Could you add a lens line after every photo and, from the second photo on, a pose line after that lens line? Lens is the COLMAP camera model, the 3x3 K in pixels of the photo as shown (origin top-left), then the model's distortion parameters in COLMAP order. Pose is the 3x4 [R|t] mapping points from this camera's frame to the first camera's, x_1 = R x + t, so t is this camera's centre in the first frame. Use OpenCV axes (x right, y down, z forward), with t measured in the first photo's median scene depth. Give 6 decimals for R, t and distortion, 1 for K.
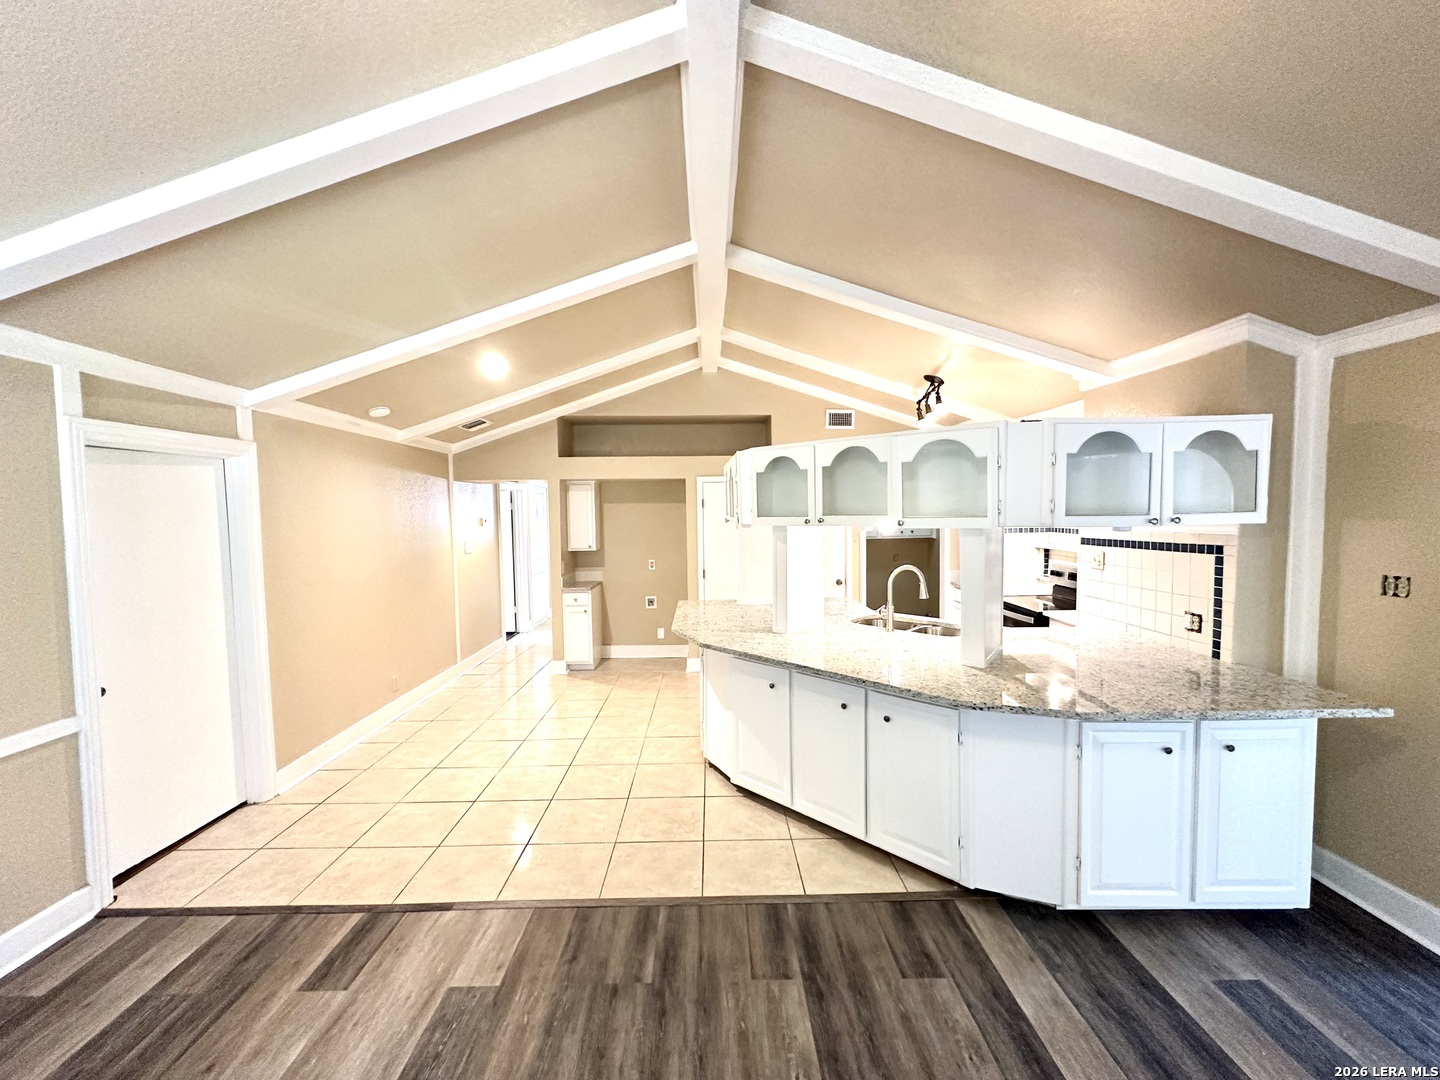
lens RADIAL K [[574.8, 0, 717.6], [0, 574.8, 540.2], [0, 0, 1]] dist [-0.002824, 0.000921]
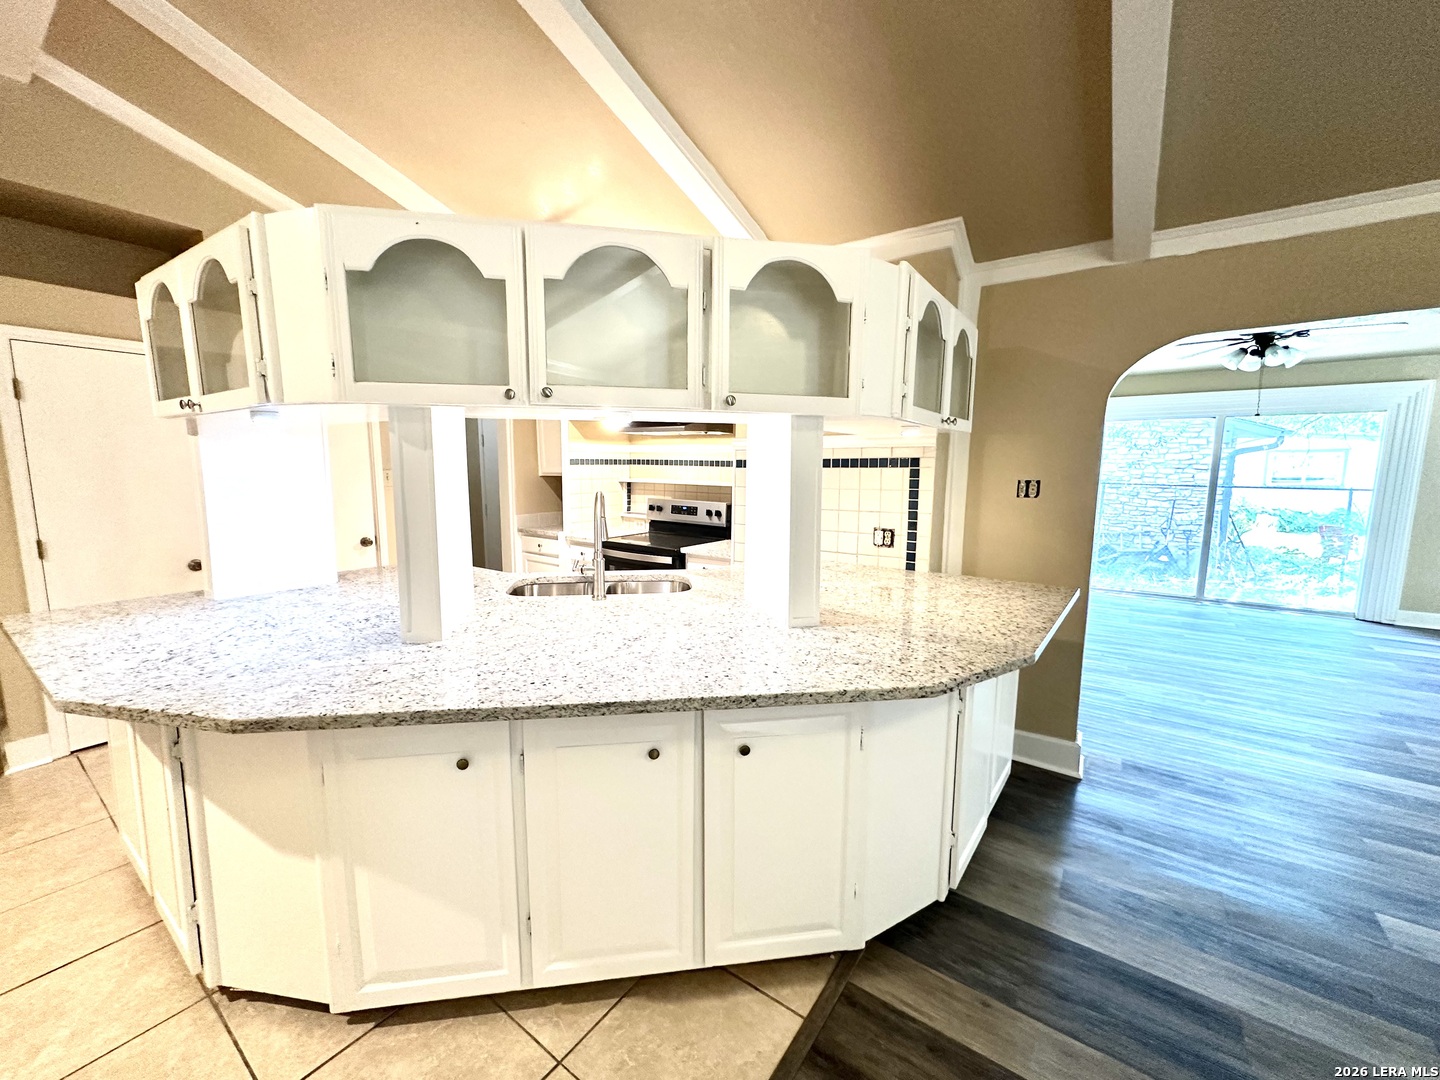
lens RADIAL K [[574.8, 0, 717.6], [0, 574.8, 540.2], [0, 0, 1]] dist [-0.002824, 0.000921]
pose [[0.594732, -0.085065, 0.799411, -0.143844], [0.024752, 0.995852, 0.087553, 0.054930], [-0.803543, -0.032283, 0.594371, 0.664520]]
